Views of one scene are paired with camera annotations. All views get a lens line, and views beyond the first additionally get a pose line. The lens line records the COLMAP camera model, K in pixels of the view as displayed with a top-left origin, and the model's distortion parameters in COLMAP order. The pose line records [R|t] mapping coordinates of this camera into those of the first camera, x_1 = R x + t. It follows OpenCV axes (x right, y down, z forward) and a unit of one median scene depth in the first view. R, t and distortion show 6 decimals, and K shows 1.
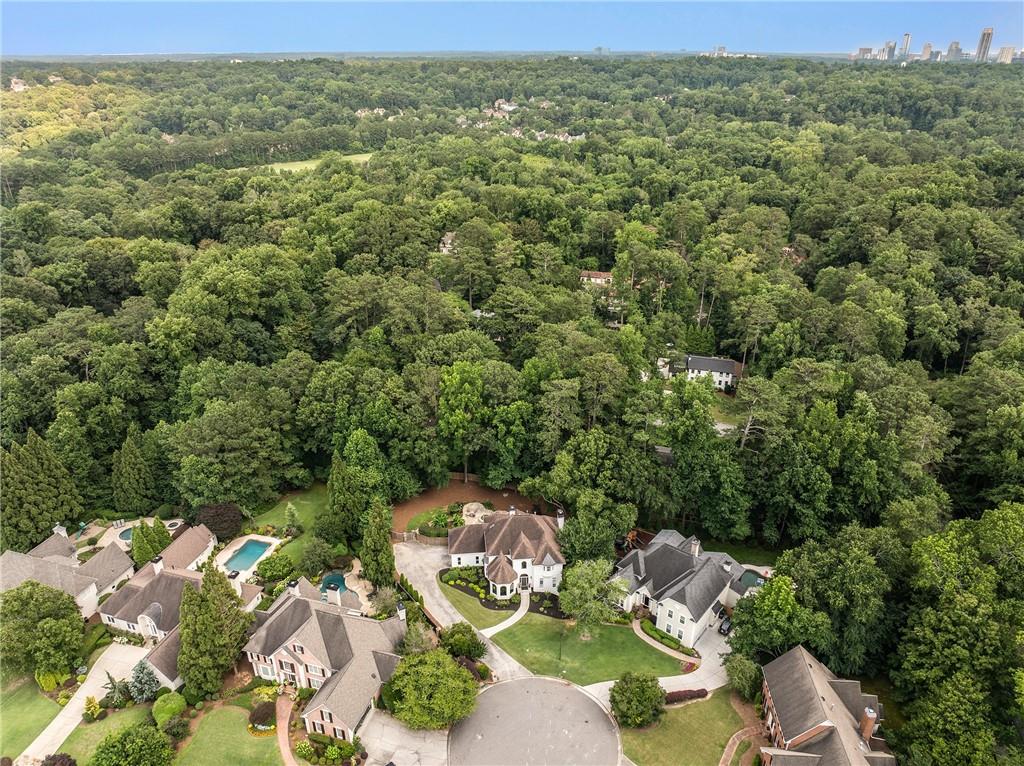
lens RADIAL K [[724.7, 0, 512.0], [0, 724.7, 383.0], [0, 0, 1]] dist [-0.034209, -0.001957]
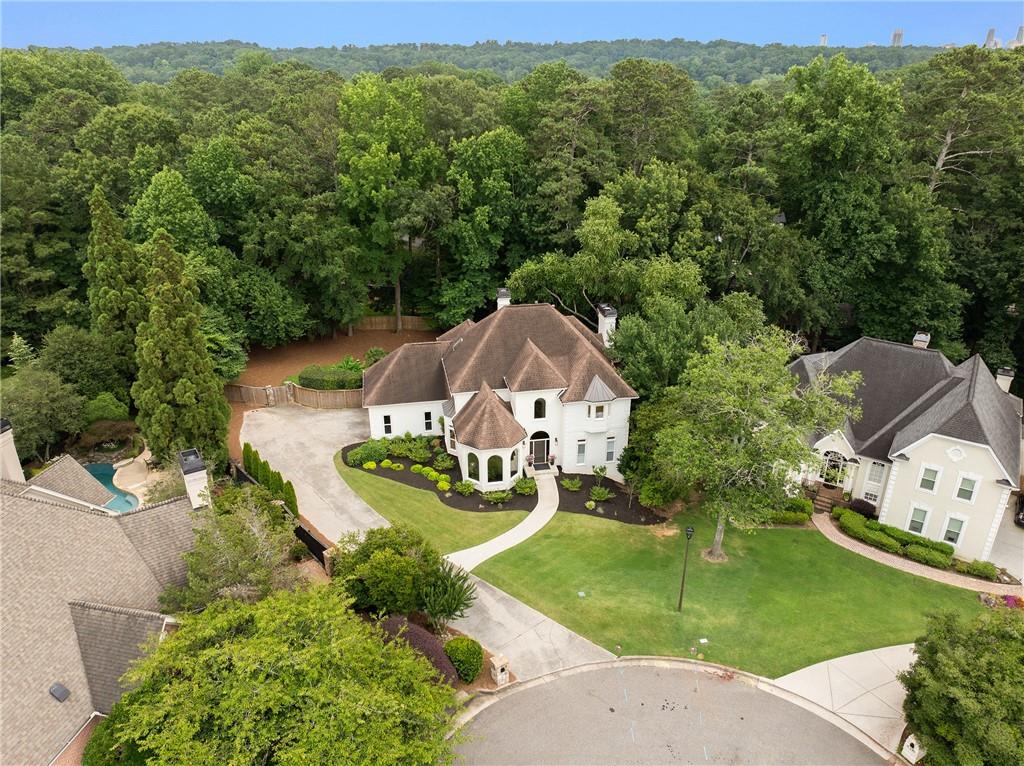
lens RADIAL K [[724.7, 0, 512.0], [0, 724.7, 383.0], [0, 0, 1]] dist [-0.034209, -0.001957]
pose [[0.995503, -0.040074, 0.085838, -0.035659], [0.041635, 0.998997, -0.016472, 0.243826], [-0.085092, 0.019972, 0.996173, 0.579192]]
